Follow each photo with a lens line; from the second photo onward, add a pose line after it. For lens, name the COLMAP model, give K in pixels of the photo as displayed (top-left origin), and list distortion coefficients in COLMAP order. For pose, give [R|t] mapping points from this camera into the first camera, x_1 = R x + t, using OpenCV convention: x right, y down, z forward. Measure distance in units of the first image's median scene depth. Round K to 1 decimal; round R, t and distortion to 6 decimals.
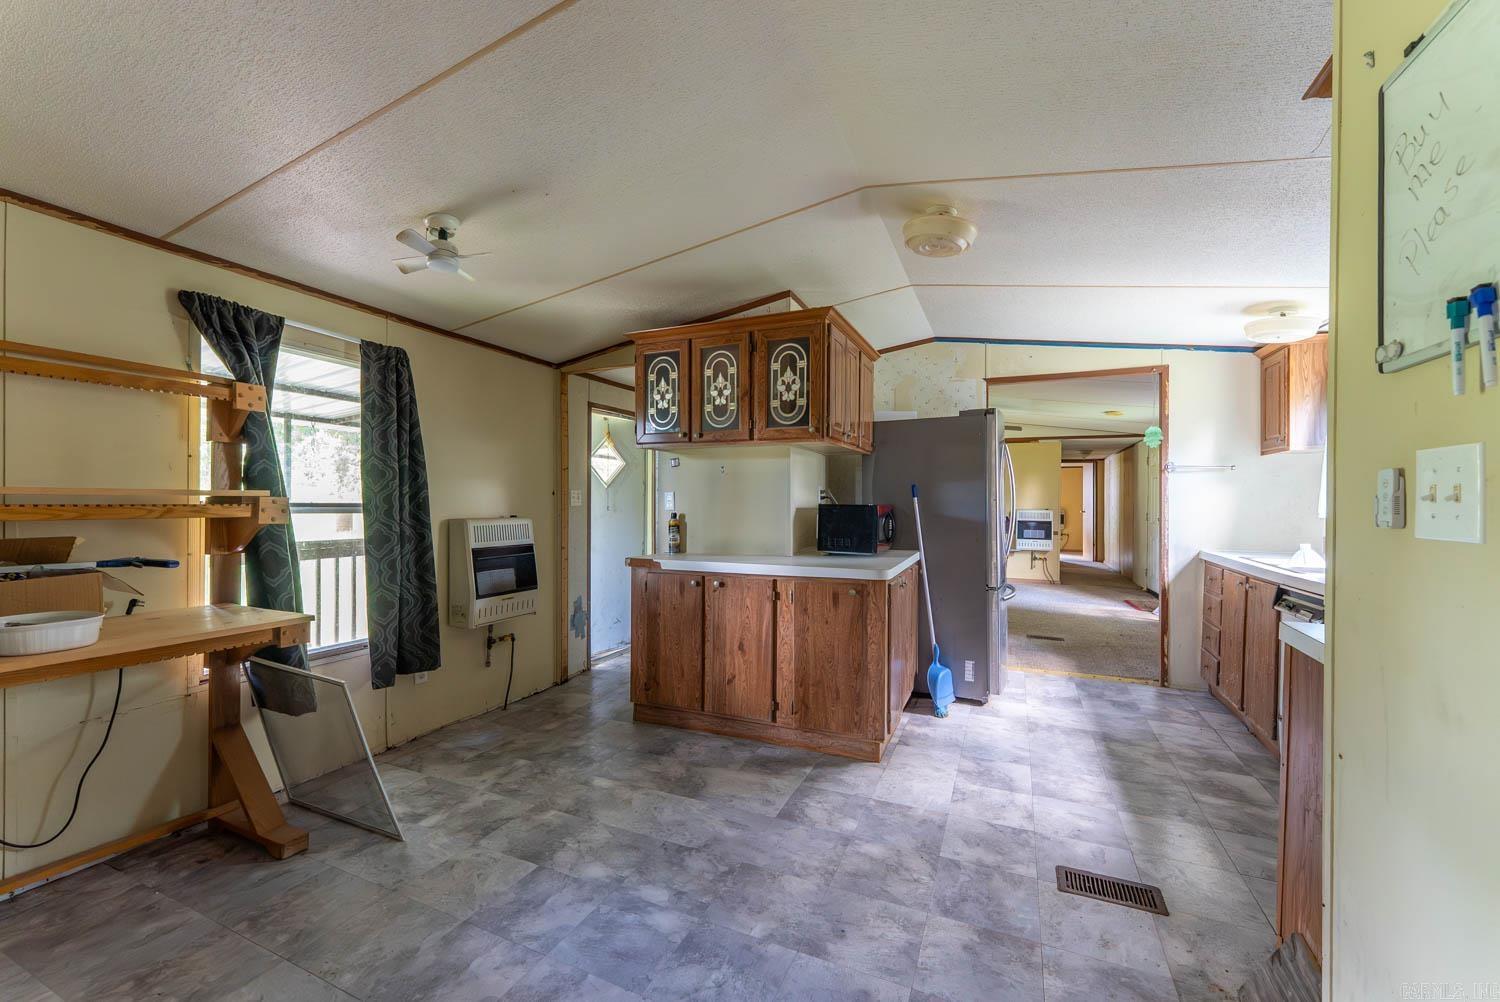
lens RADIAL K [[601.3, 0, 739.8], [0, 601.3, 503.7], [0, 0, 1]] dist [0.000248, -0.000454]
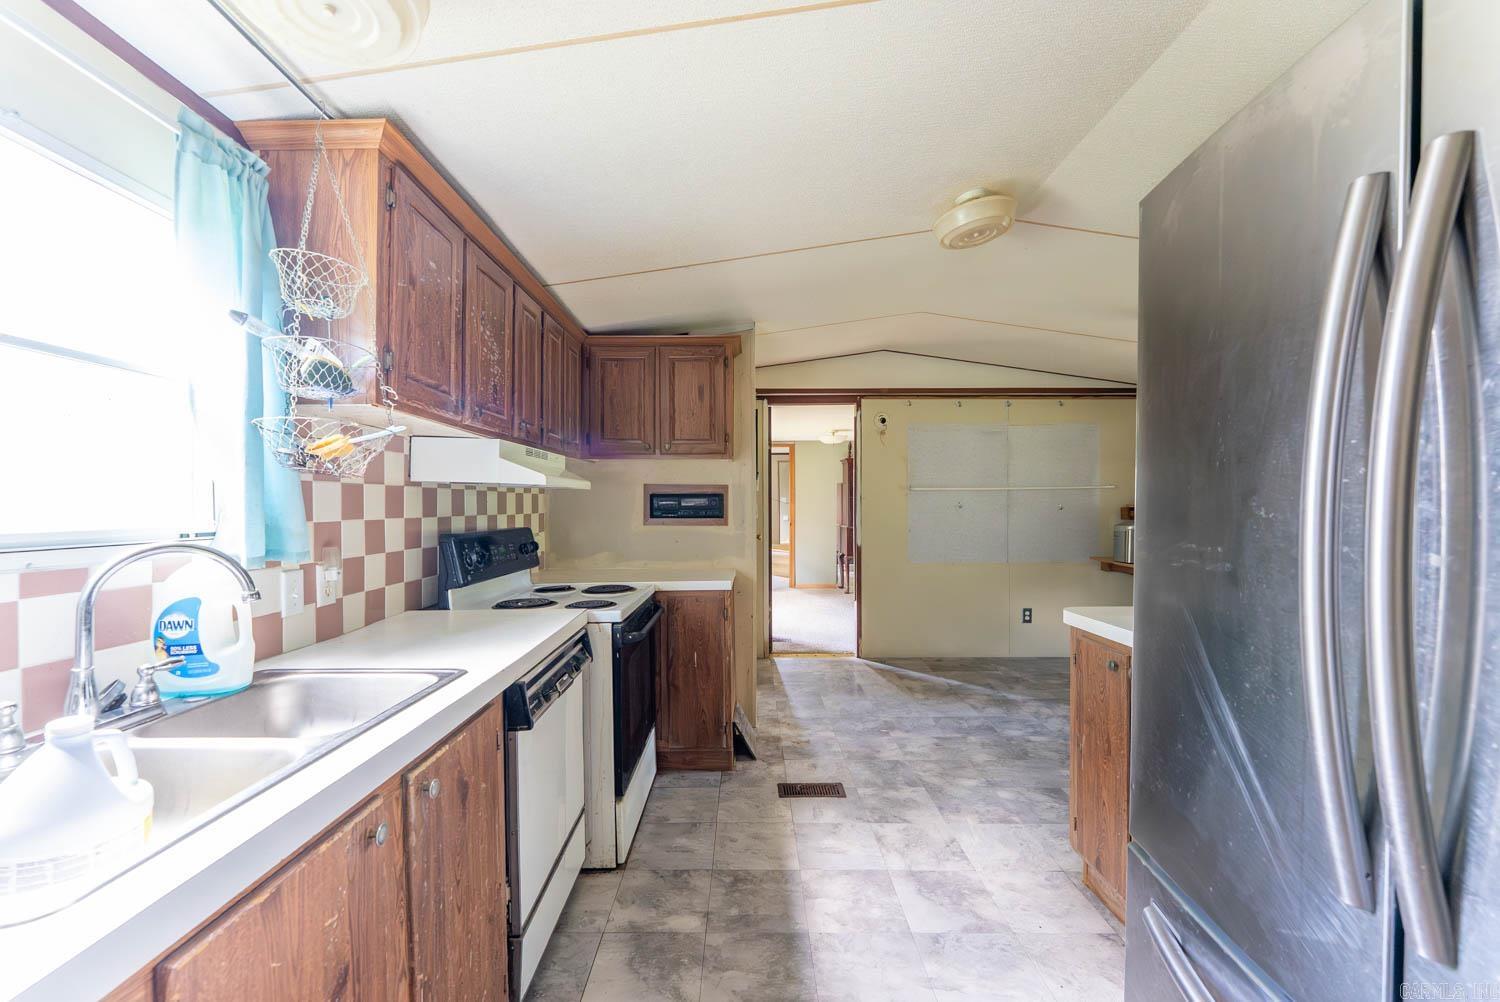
lens RADIAL K [[601.3, 0, 742.6], [0, 601.3, 507.7], [0, 0, 1]] dist [0.000248, -0.000454]
pose [[-0.913418, 0.000544, -0.407023, 0.873535], [-0.003210, 0.999958, 0.008540, -0.018552], [0.407010, 0.009108, -0.913378, 1.450850]]
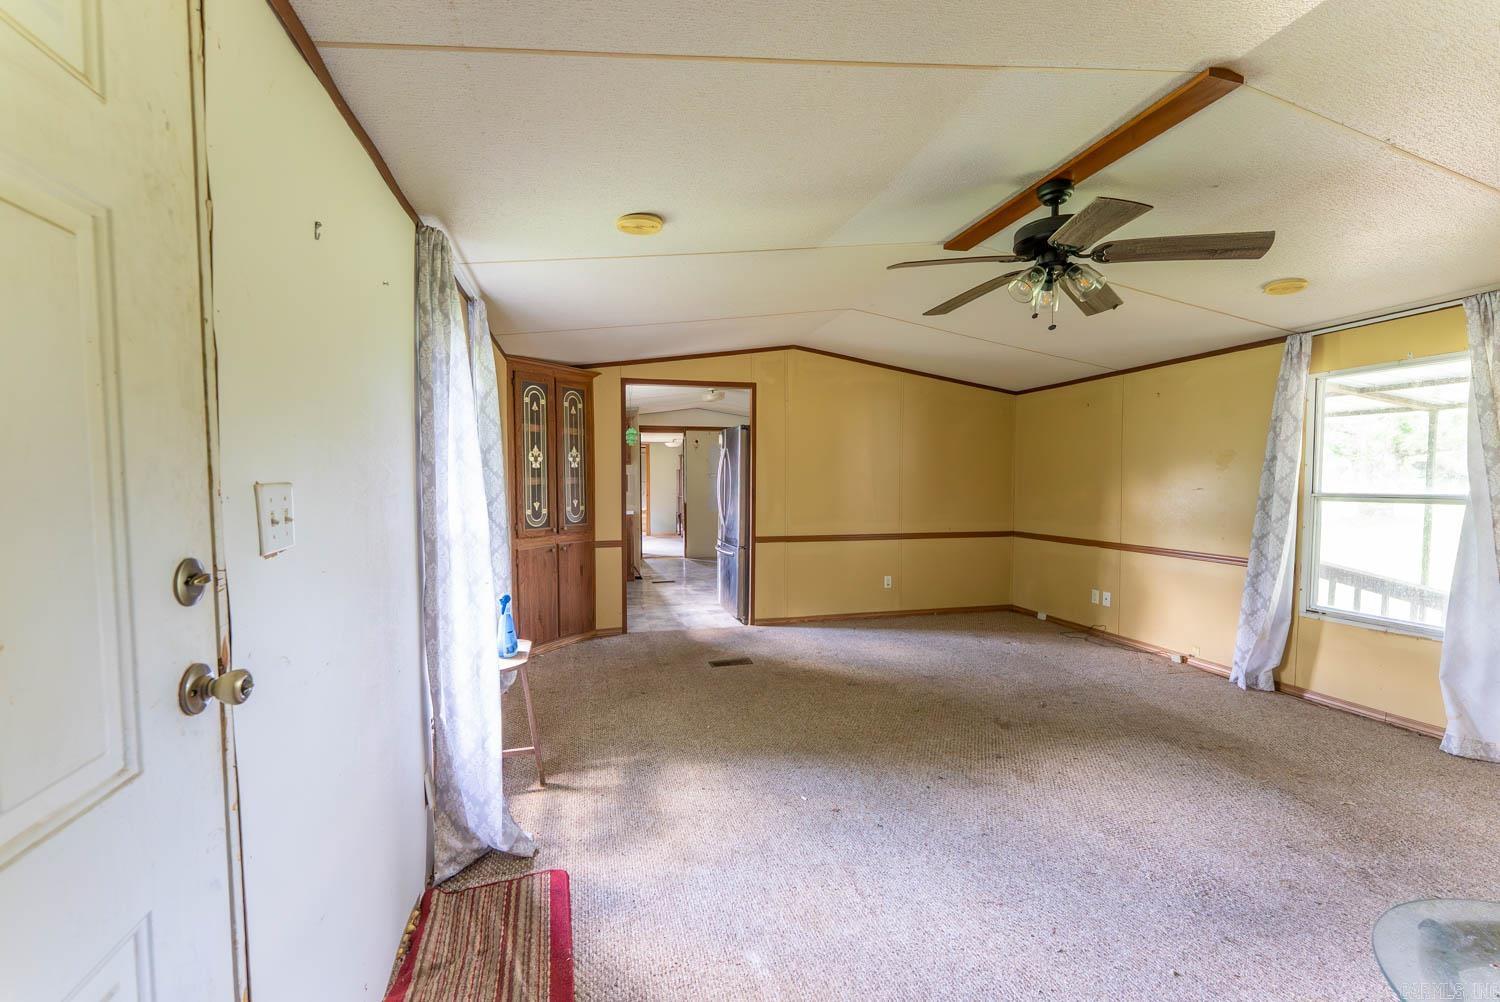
lens RADIAL K [[601.3, 0, 740.3], [0, 601.3, 503.6], [0, 0, 1]] dist [0.000248, -0.000454]
pose [[-0.782029, 0.022526, -0.622834, 1.777795], [-0.002114, 0.999245, 0.038793, -0.027841], [0.623238, 0.031654, -0.781391, 2.918710]]
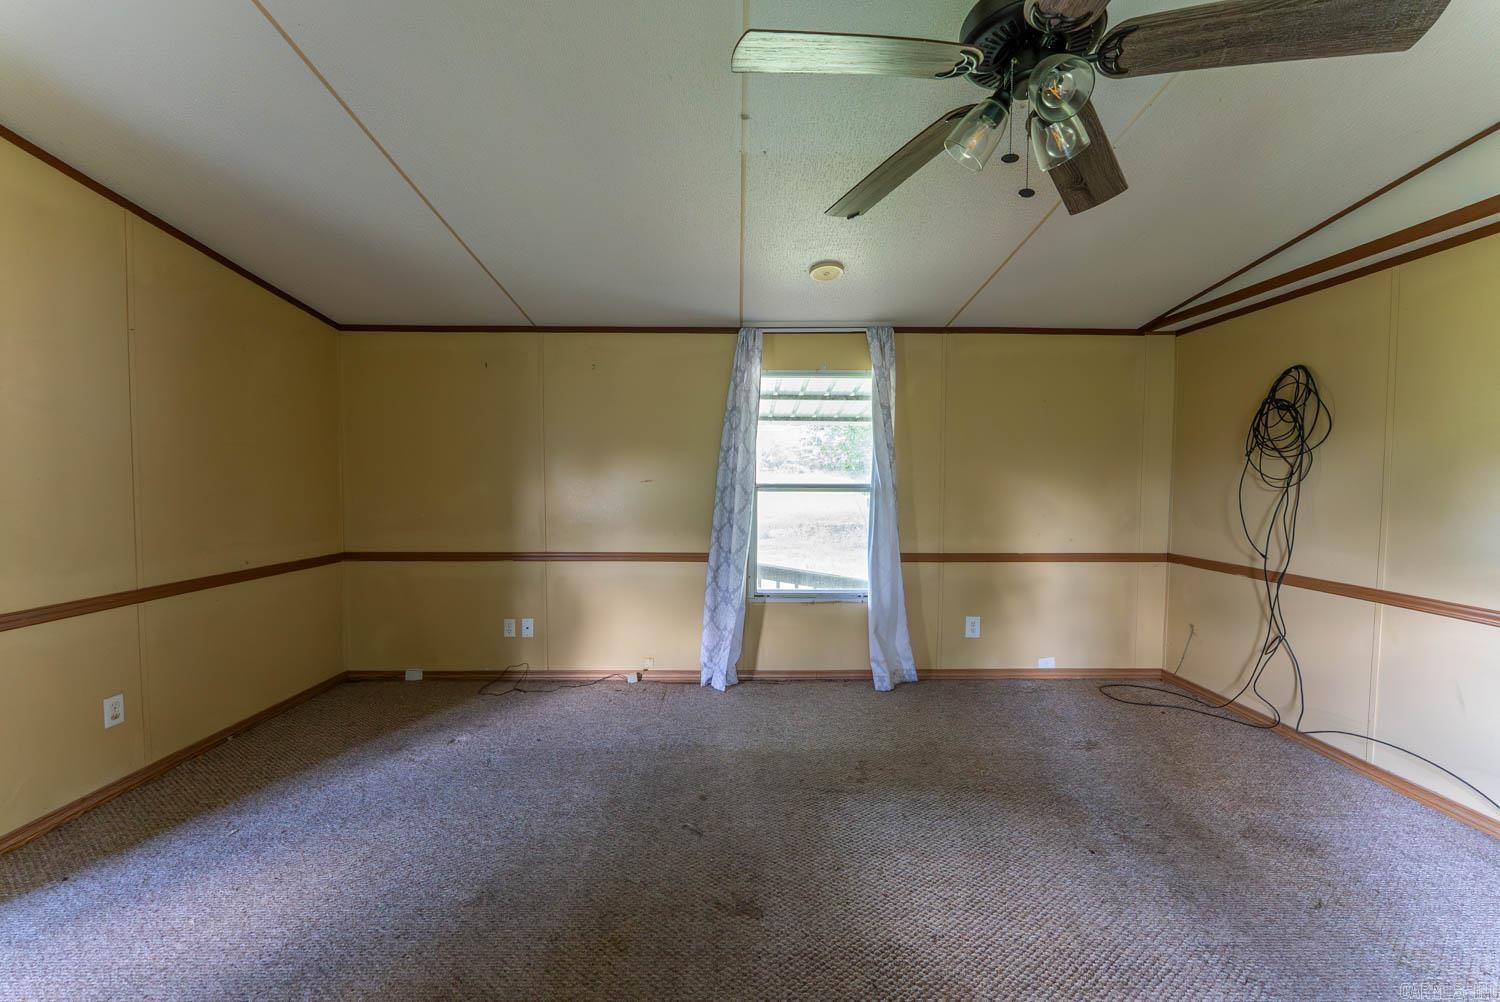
lens RADIAL K [[601.3, 0, 752.5], [0, 601.3, 500.2], [0, 0, 1]] dist [0.000248, -0.000454]
pose [[0.416531, 0.032165, -0.908552, 1.280410], [-0.004559, 0.999435, 0.033293, -0.012178], [0.909110, -0.009725, 0.416442, 2.158148]]
